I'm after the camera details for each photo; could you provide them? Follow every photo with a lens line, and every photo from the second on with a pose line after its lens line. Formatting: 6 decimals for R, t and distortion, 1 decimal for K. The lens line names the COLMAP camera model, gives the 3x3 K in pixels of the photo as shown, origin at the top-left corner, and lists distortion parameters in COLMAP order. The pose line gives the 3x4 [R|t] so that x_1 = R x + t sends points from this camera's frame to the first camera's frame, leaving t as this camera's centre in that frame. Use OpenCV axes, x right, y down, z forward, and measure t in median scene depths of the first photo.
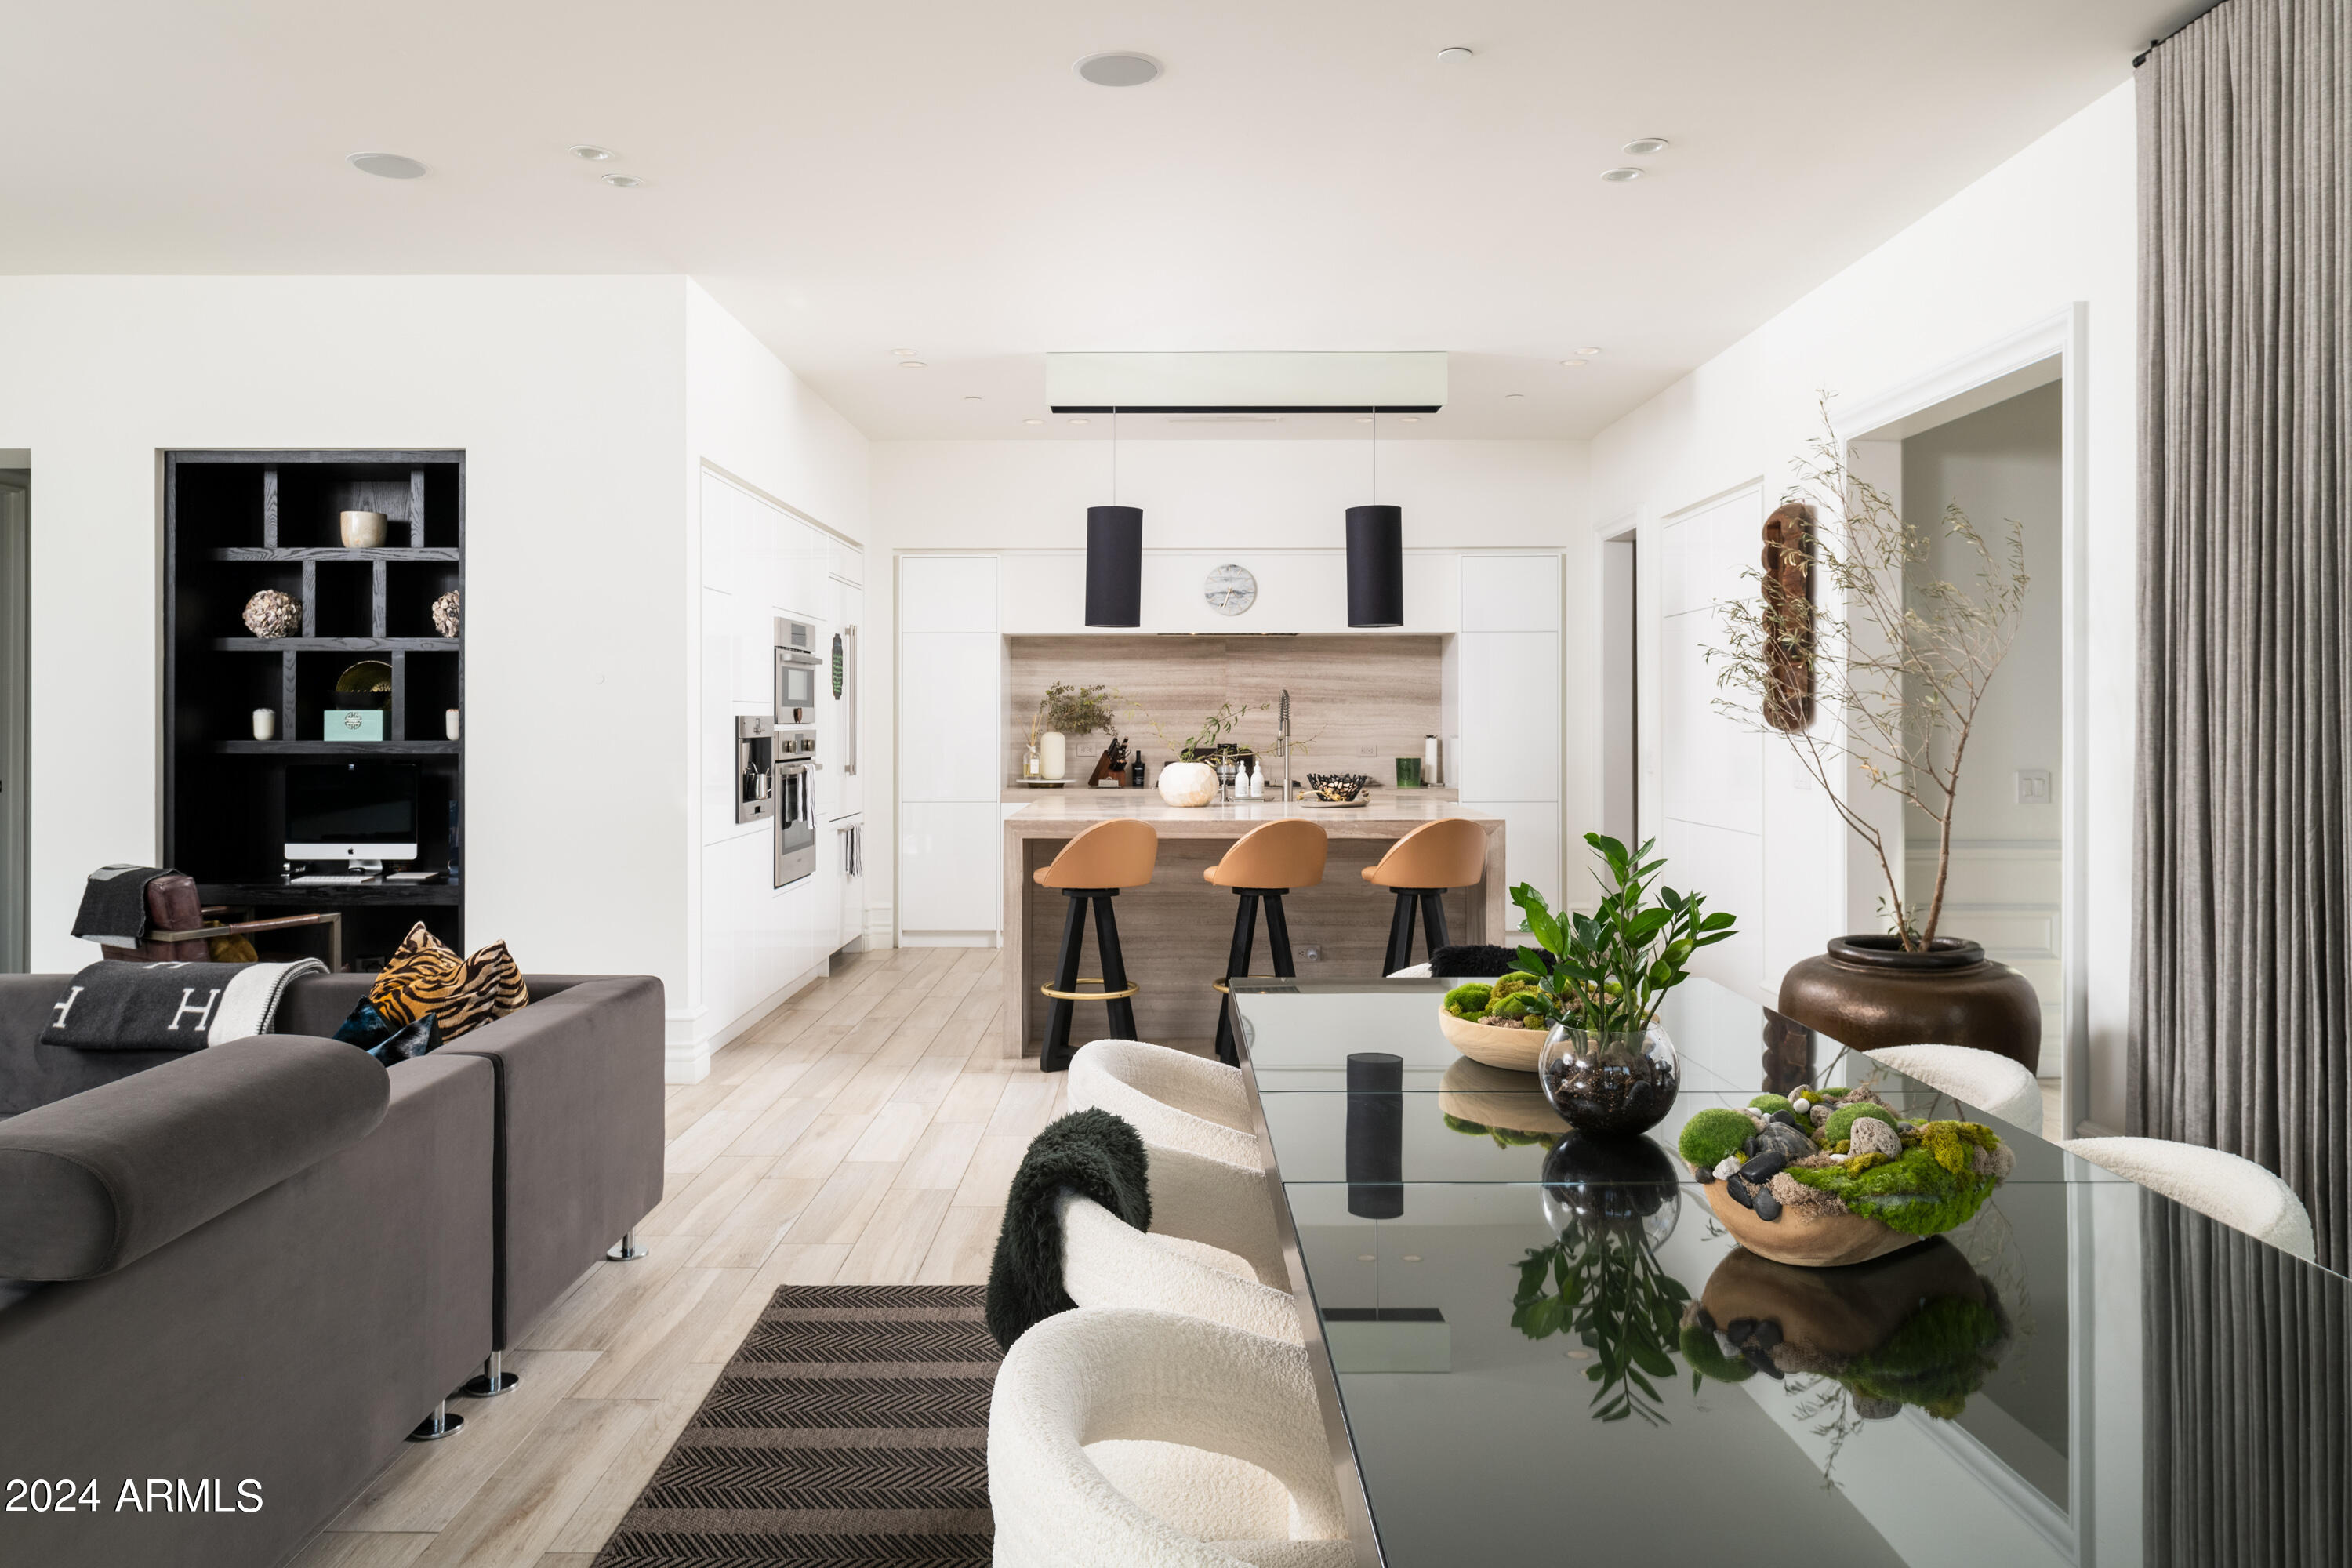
lens RADIAL K [[1620.7, 0, 1190.0], [0, 1620.7, 691.2], [0, 0, 1]] dist [0.006875, -0.000312]
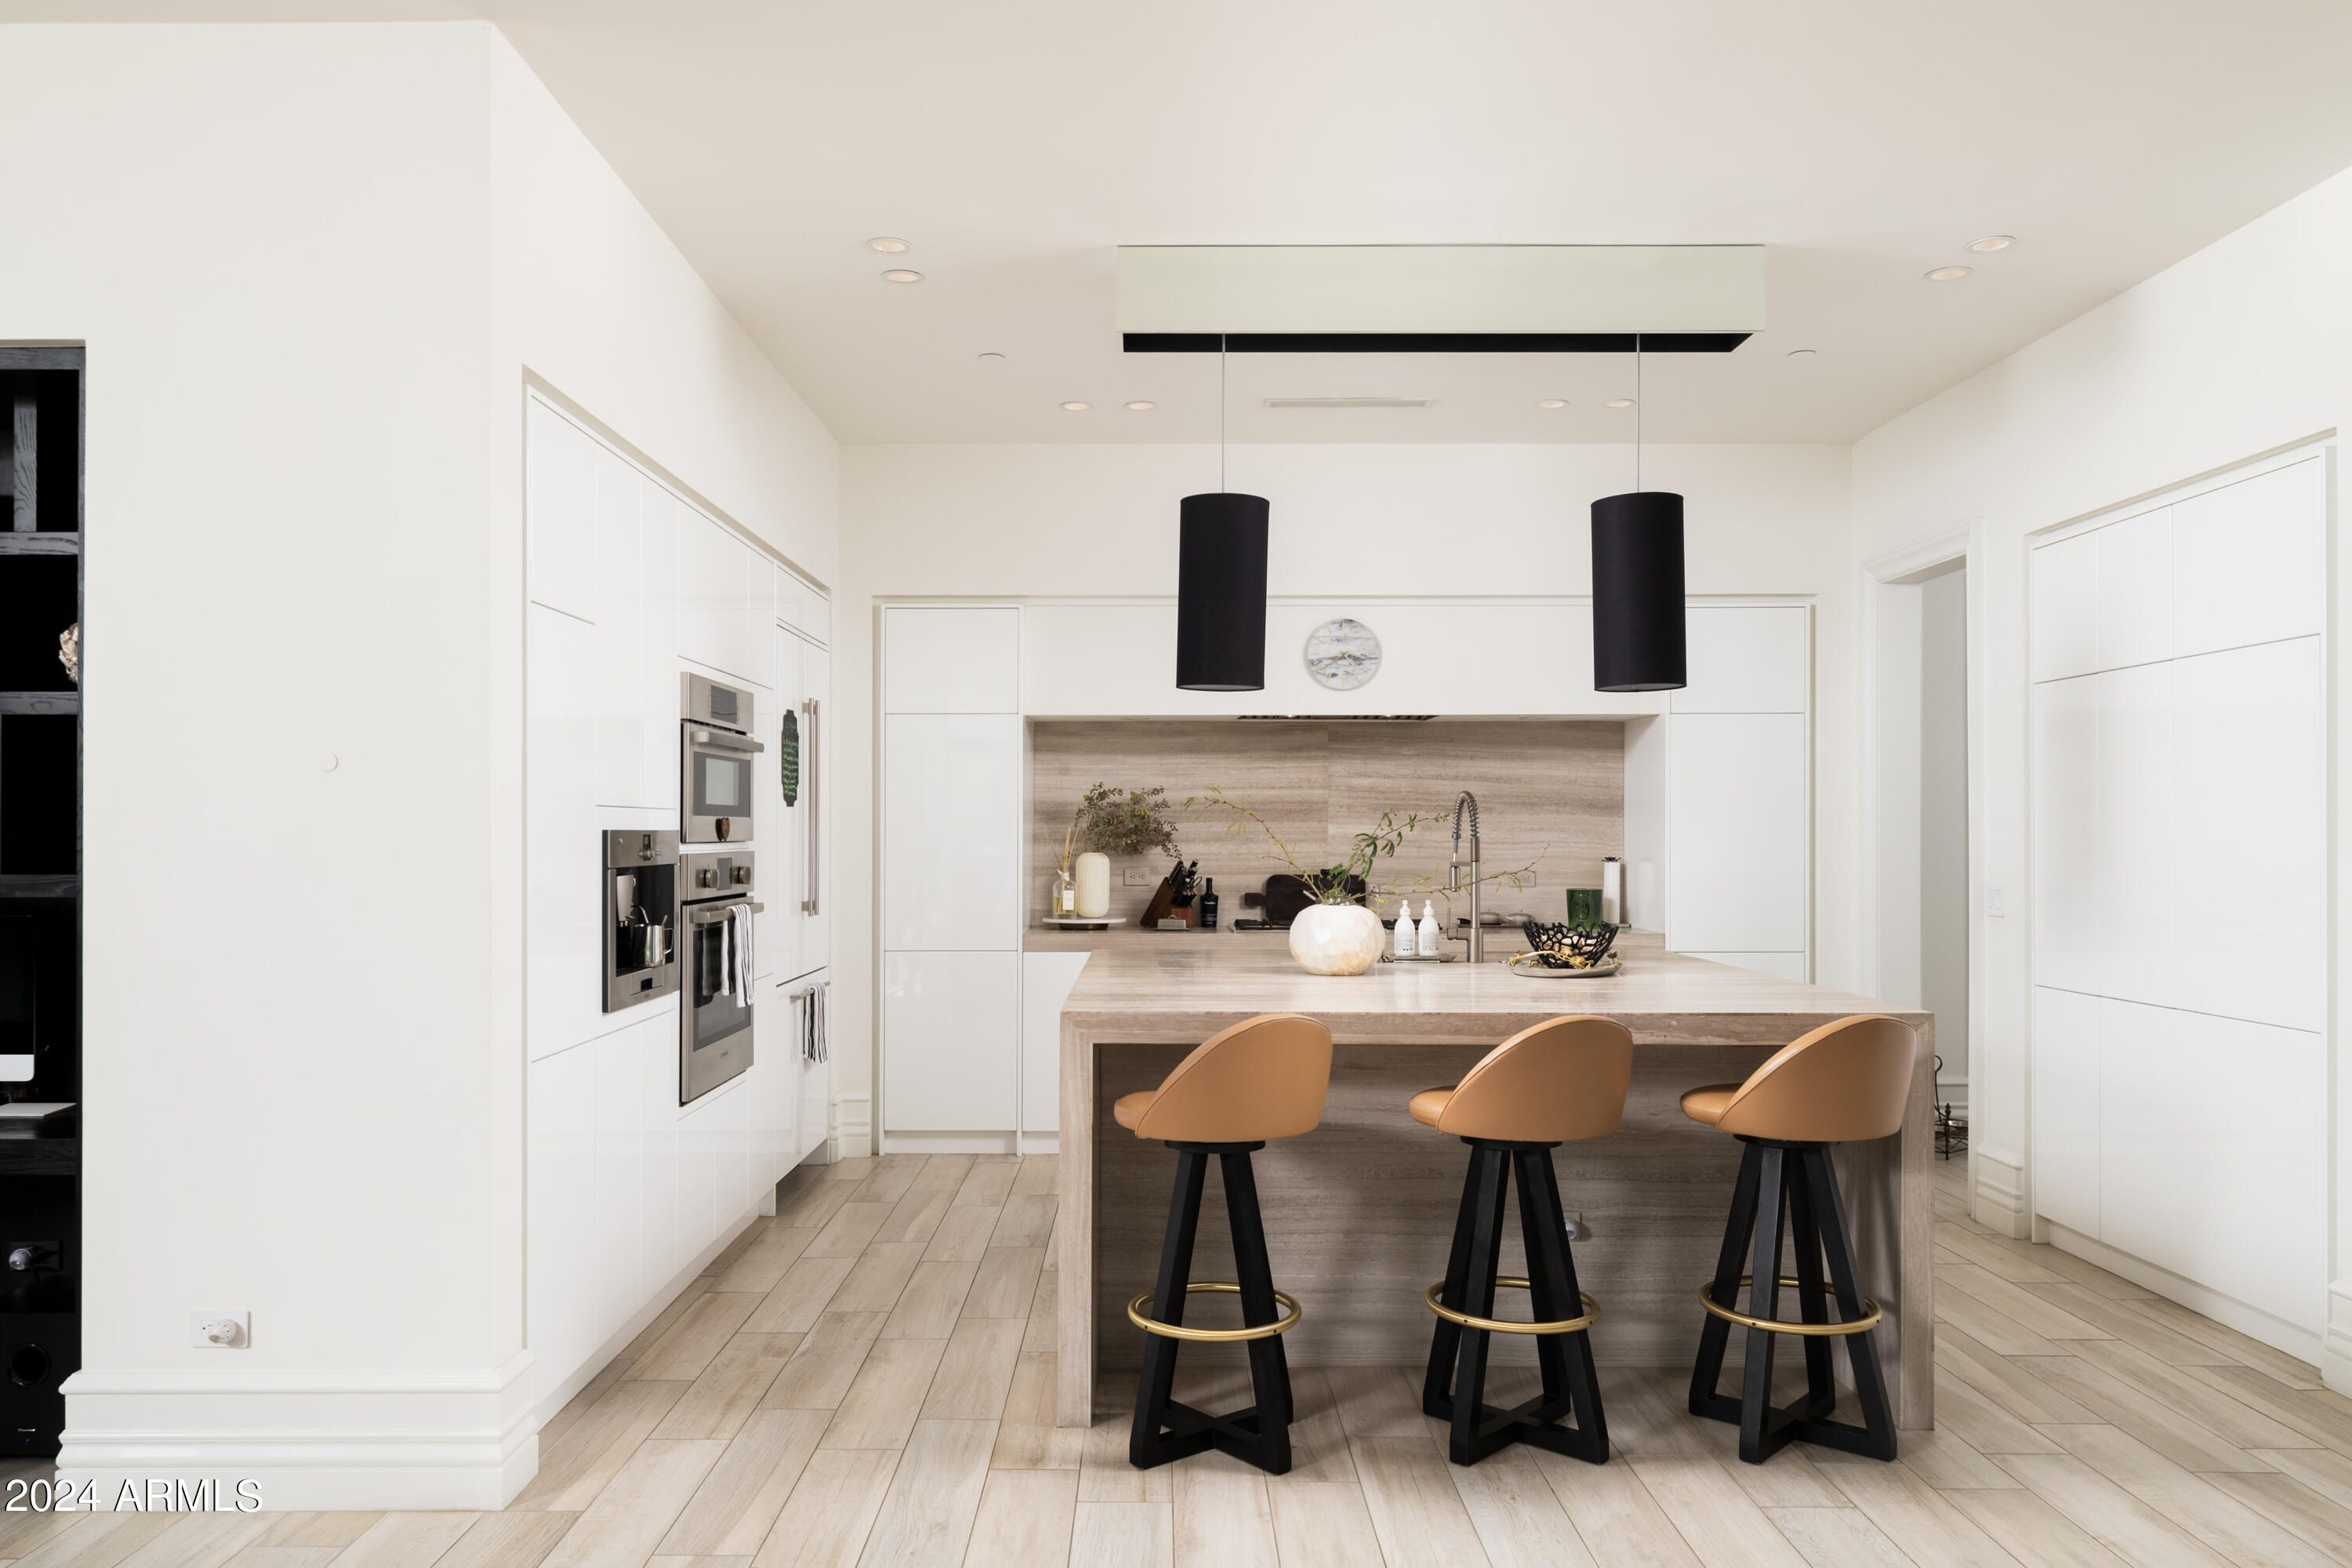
lens RADIAL K [[1620.7, 0, 1172.2], [0, 1620.7, 805.5], [0, 0, 1]] dist [0.006875, -0.000312]
pose [[0.999998, 0.001417, -0.001187, -0.061595], [-0.001416, 0.999999, 0.000534, 0.004715], [0.001188, -0.000532, 0.999999, 0.350890]]
